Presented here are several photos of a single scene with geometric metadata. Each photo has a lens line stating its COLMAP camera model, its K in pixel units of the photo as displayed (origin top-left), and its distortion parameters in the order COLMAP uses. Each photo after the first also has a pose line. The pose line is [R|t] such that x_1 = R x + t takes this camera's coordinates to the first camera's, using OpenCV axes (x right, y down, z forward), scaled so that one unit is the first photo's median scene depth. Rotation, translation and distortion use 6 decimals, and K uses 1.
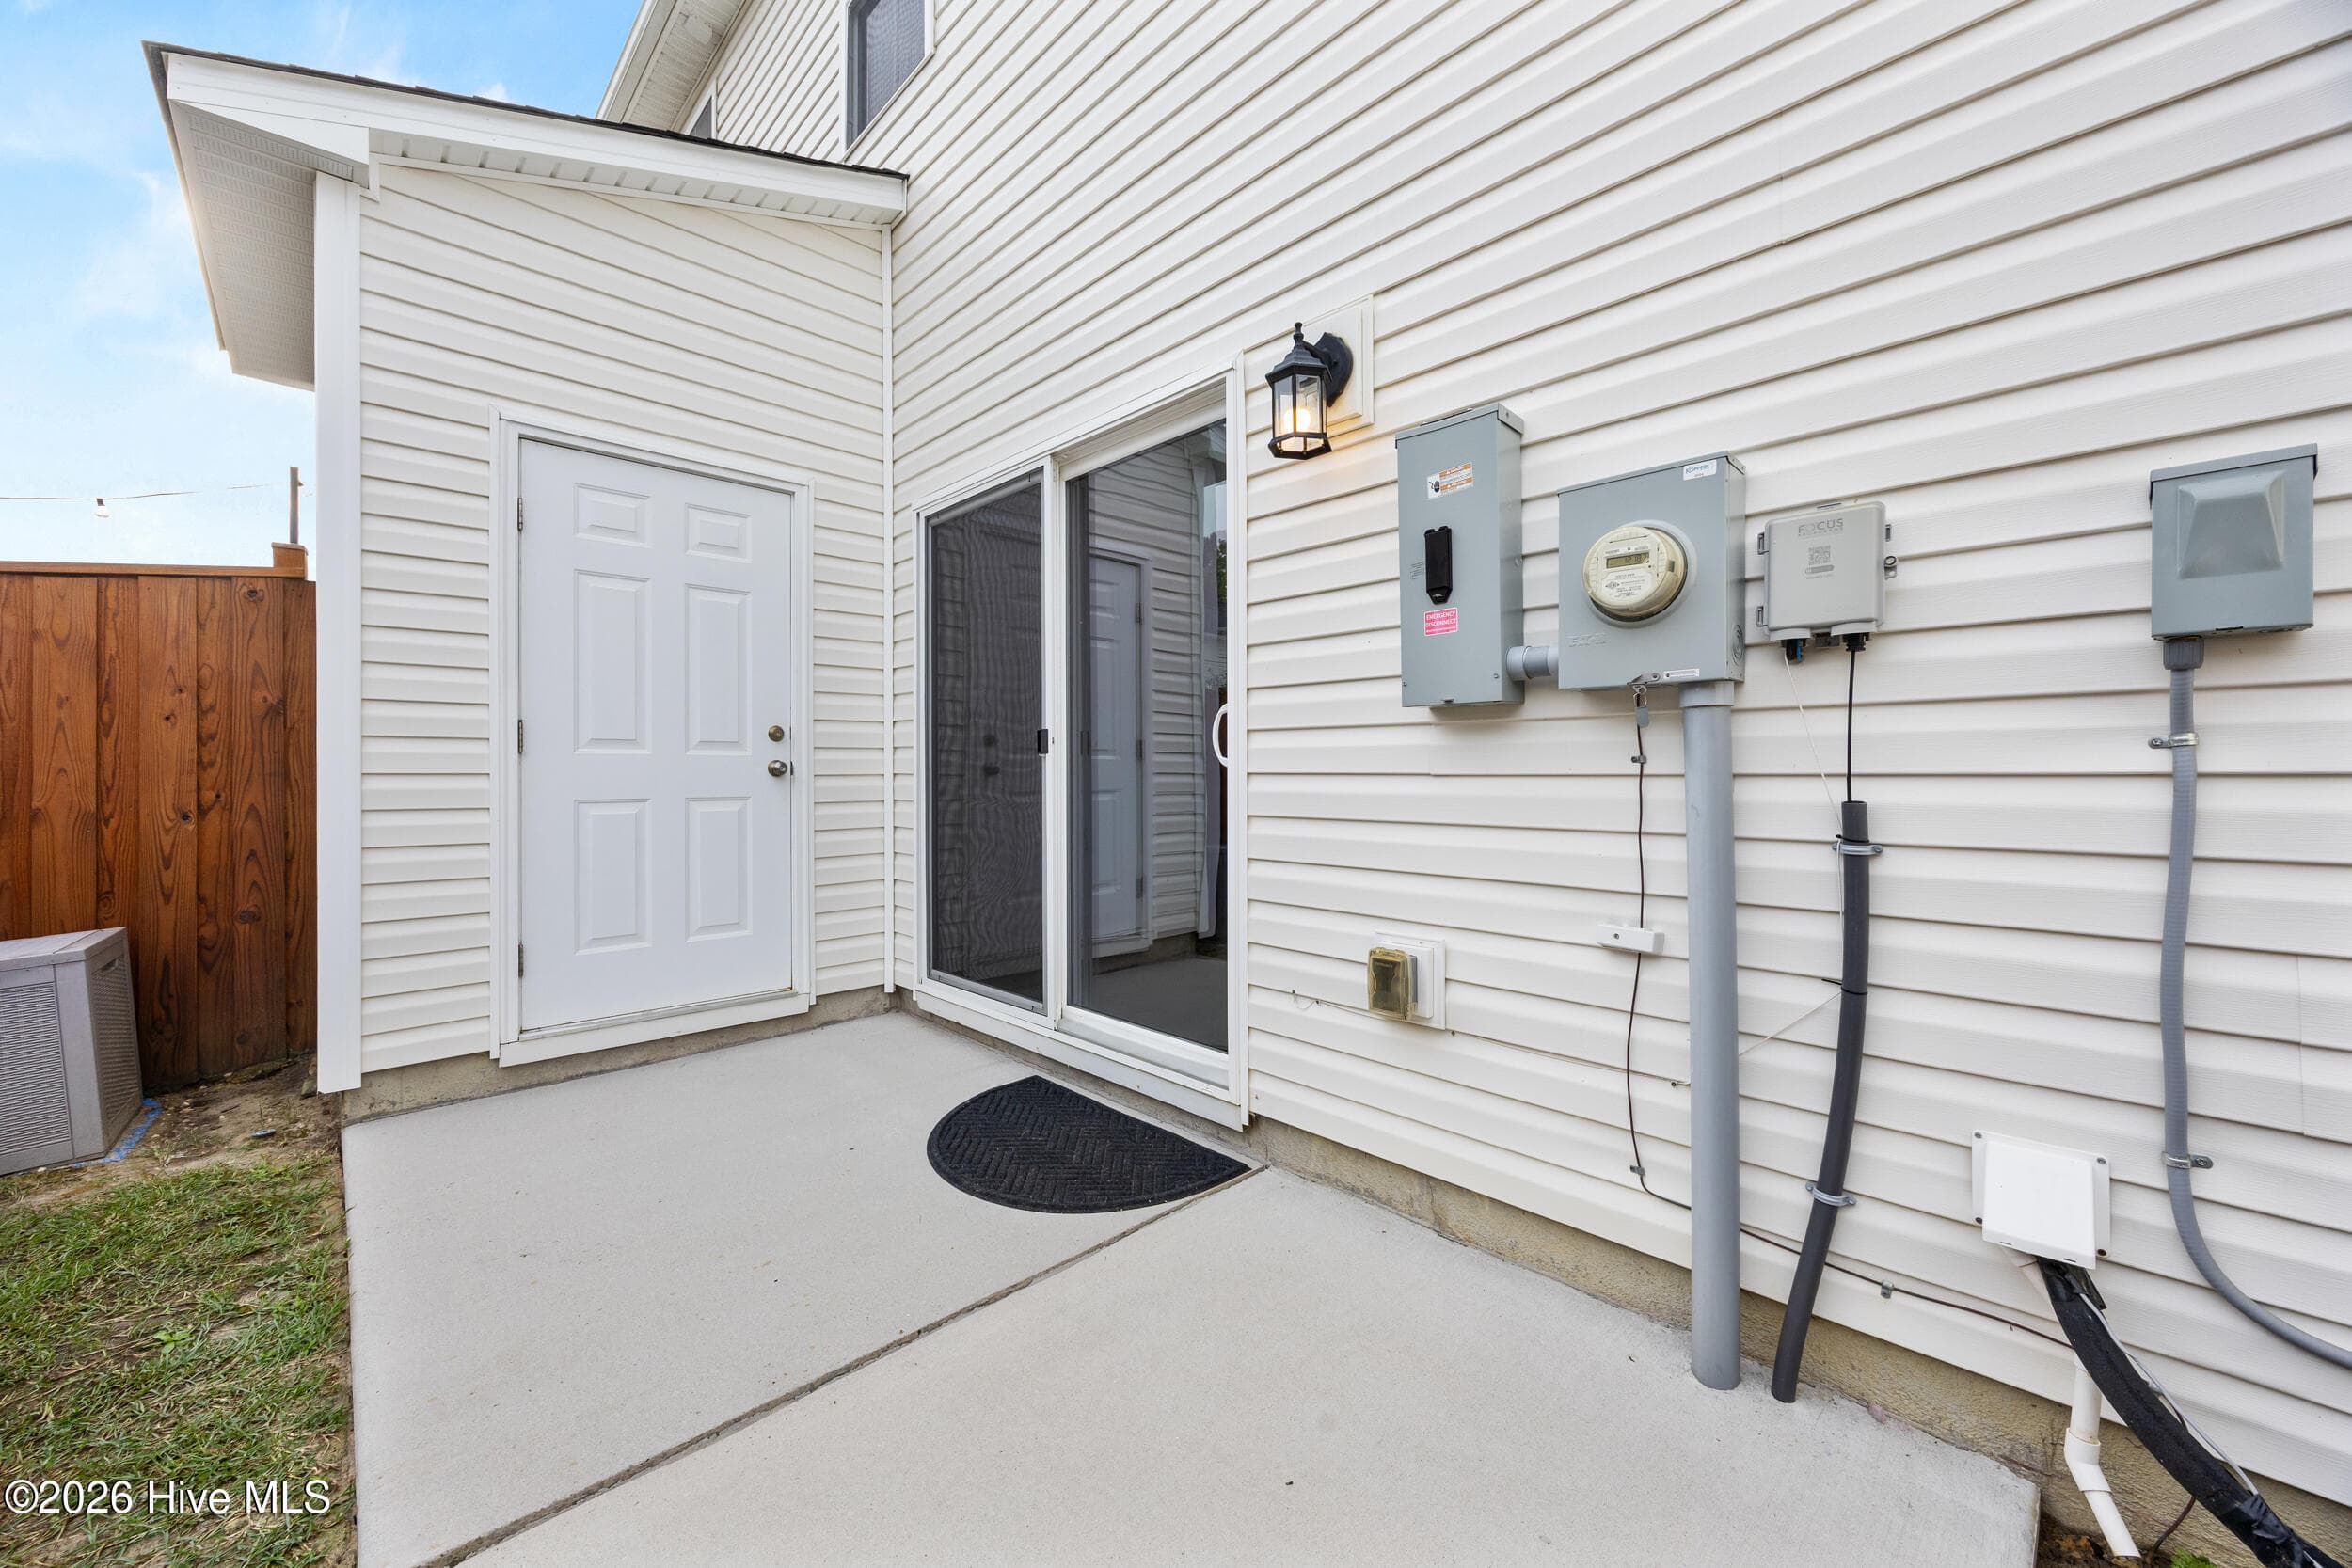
lens RADIAL K [[891.9, 0, 1166.7], [0, 891.9, 771.7], [0, 0, 1]] dist [-0.006405, 0.000379]
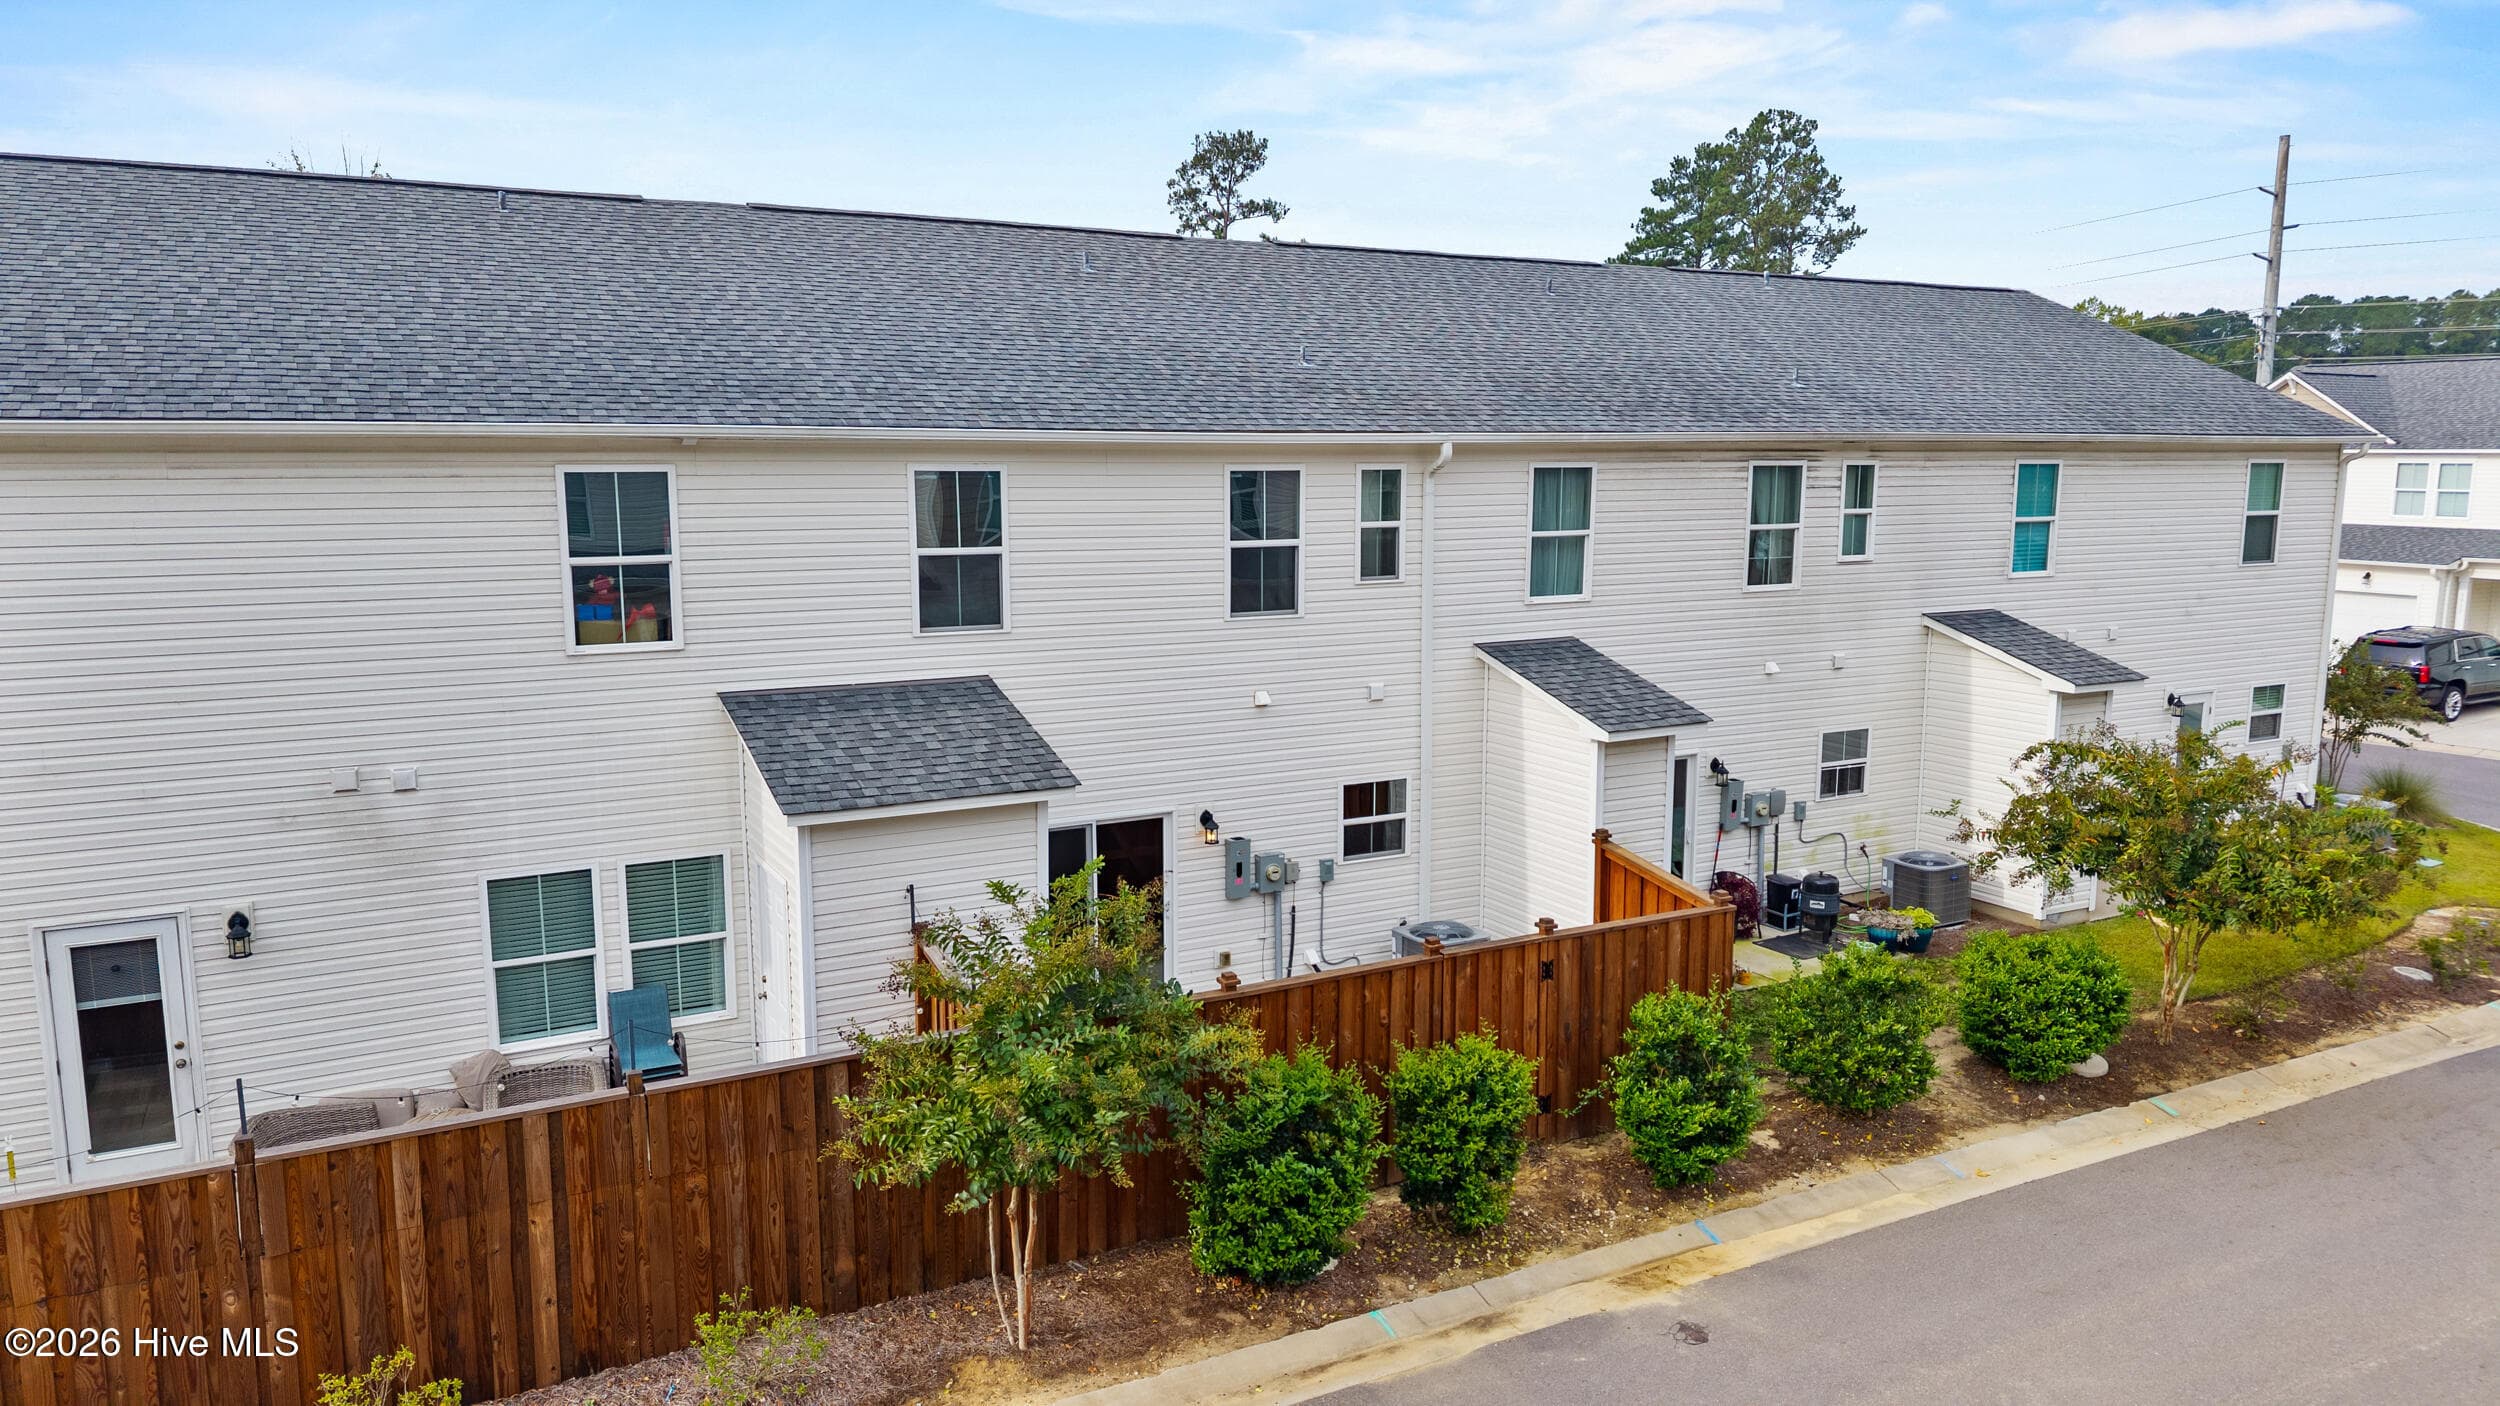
lens RADIAL K [[1679.3, 0, 1240.7], [0, 1679.3, 702.7], [0, 0, 1]] dist [0.022709, -0.022009]
pose [[0.256330, -0.140589, 0.956310, -5.989268], [-0.002105, 0.989282, 0.146000, -1.783004], [-0.966587, -0.039438, 0.253287, -0.915918]]
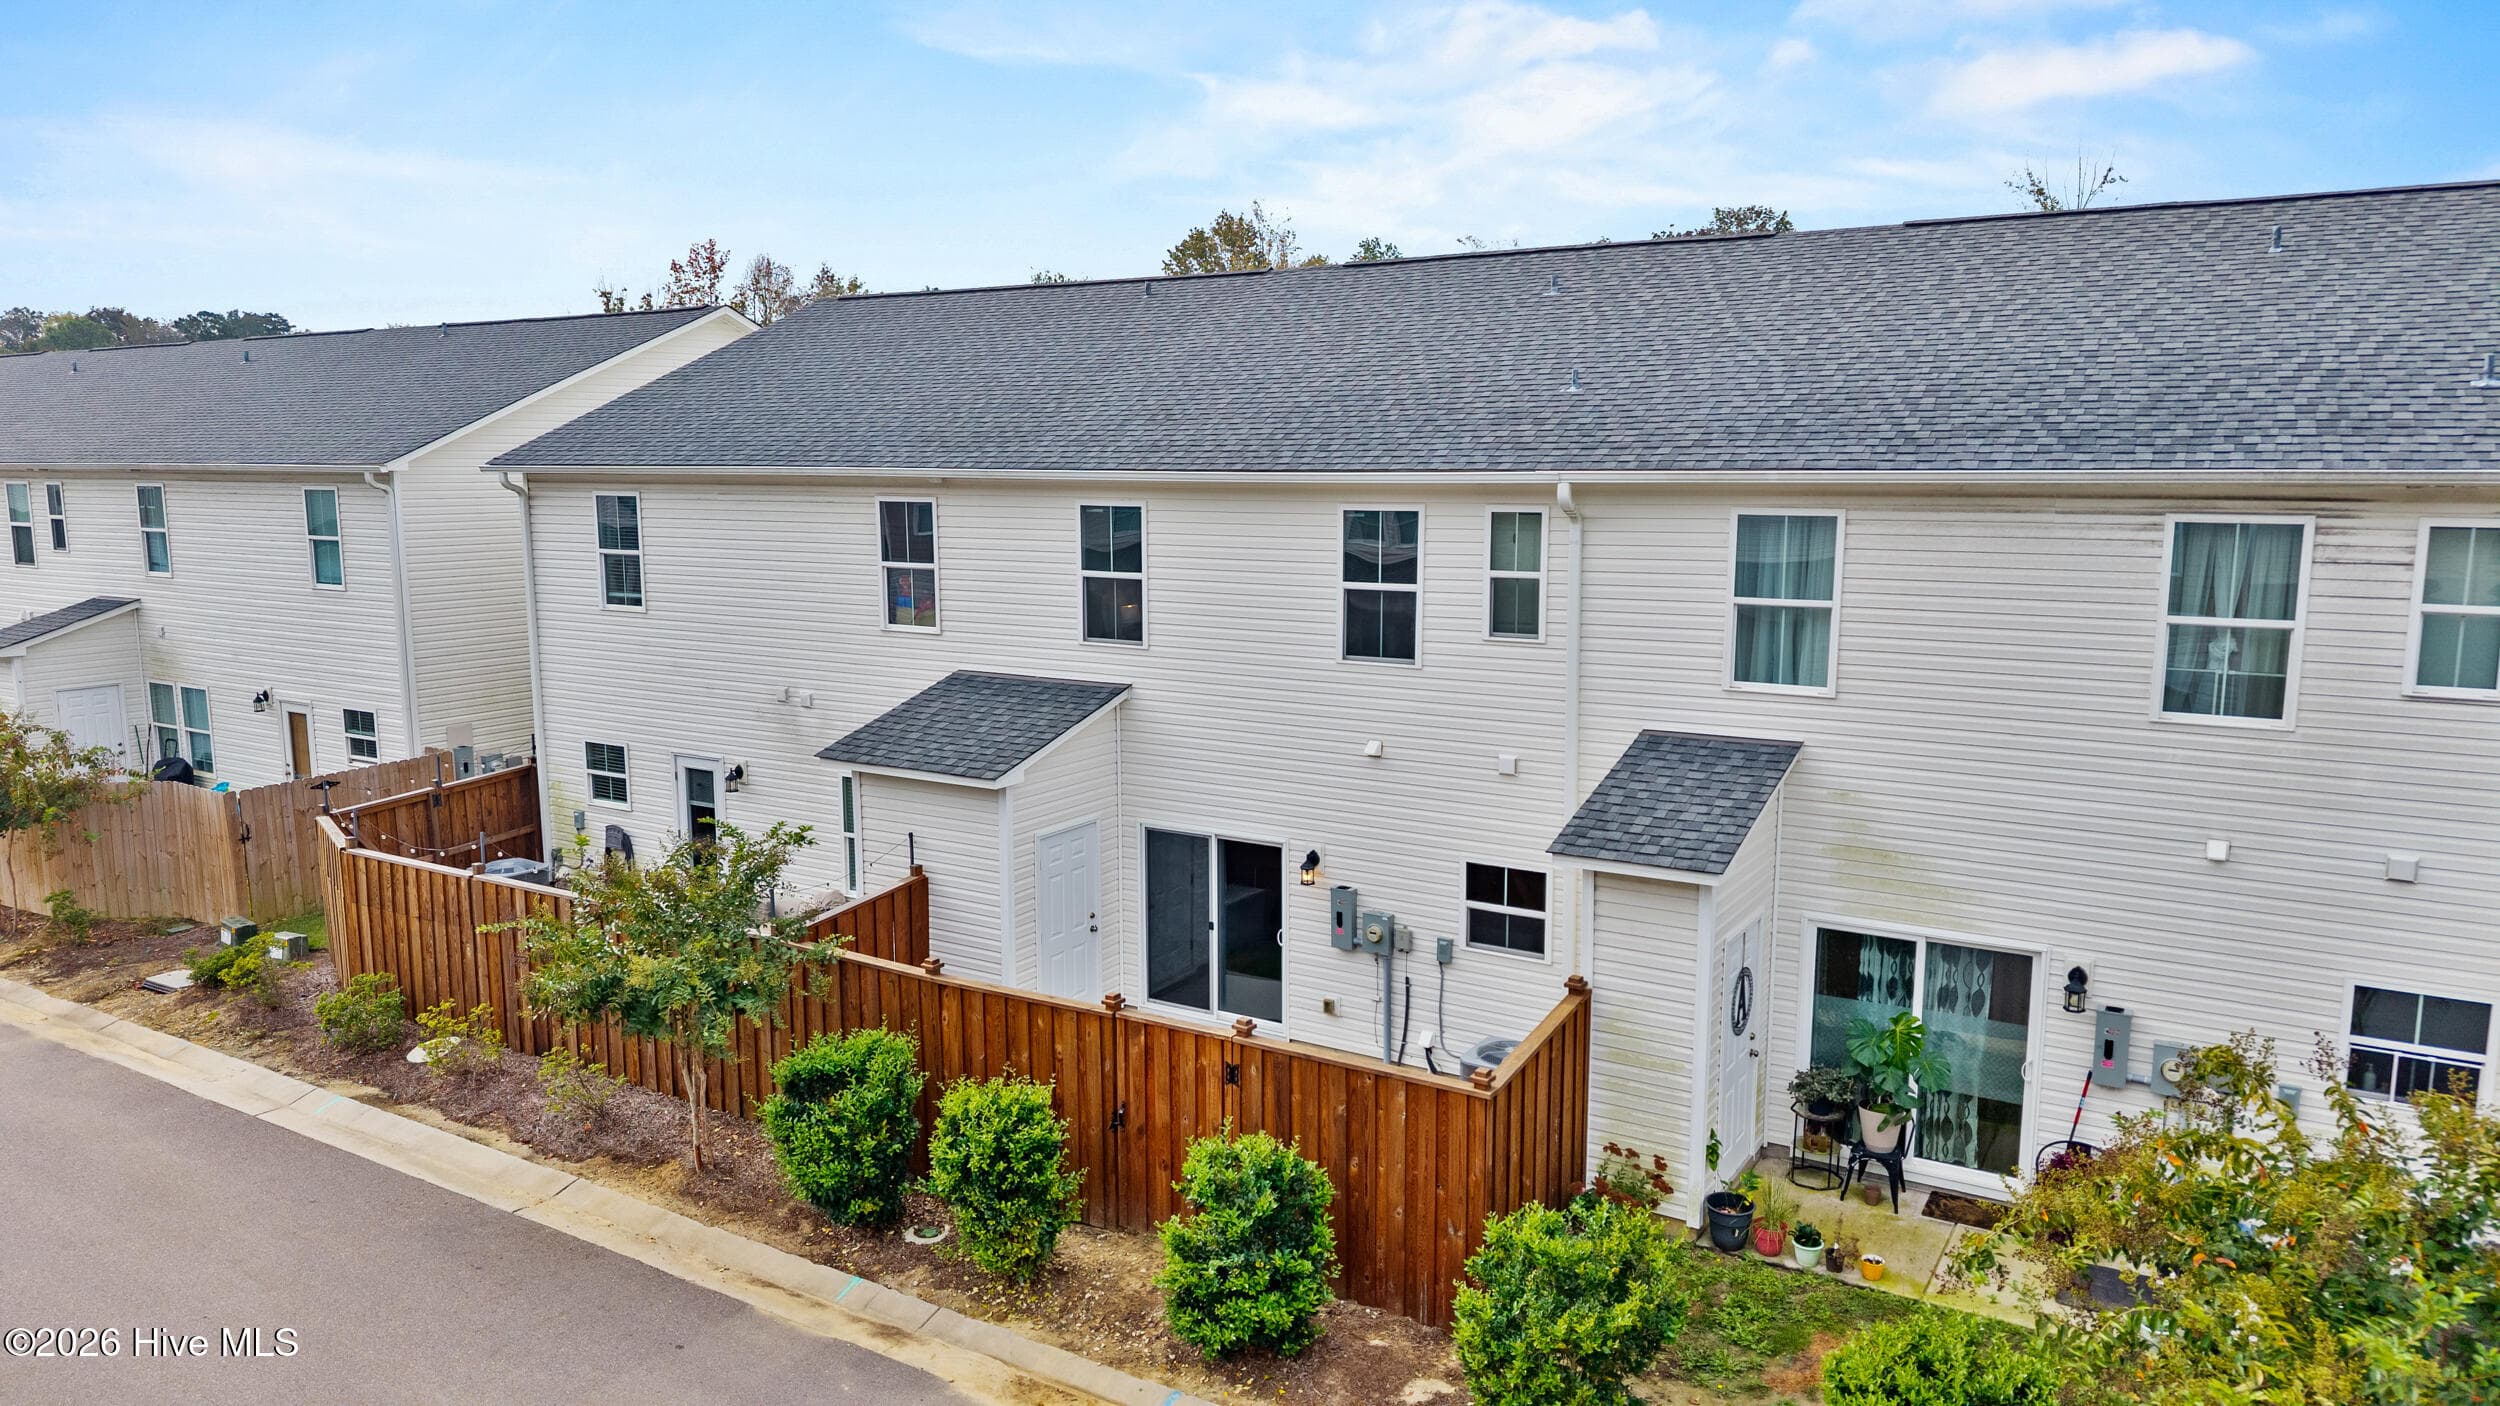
lens RADIAL K [[1679.3, 0, 1242.8], [0, 1679.3, 701.3], [0, 0, 1]] dist [0.022709, -0.022009]
pose [[0.967302, -0.037309, 0.250868, -1.711476], [-0.000022, 0.989109, 0.147185, -1.939046], [-0.253628, -0.142378, 0.956766, -5.187866]]
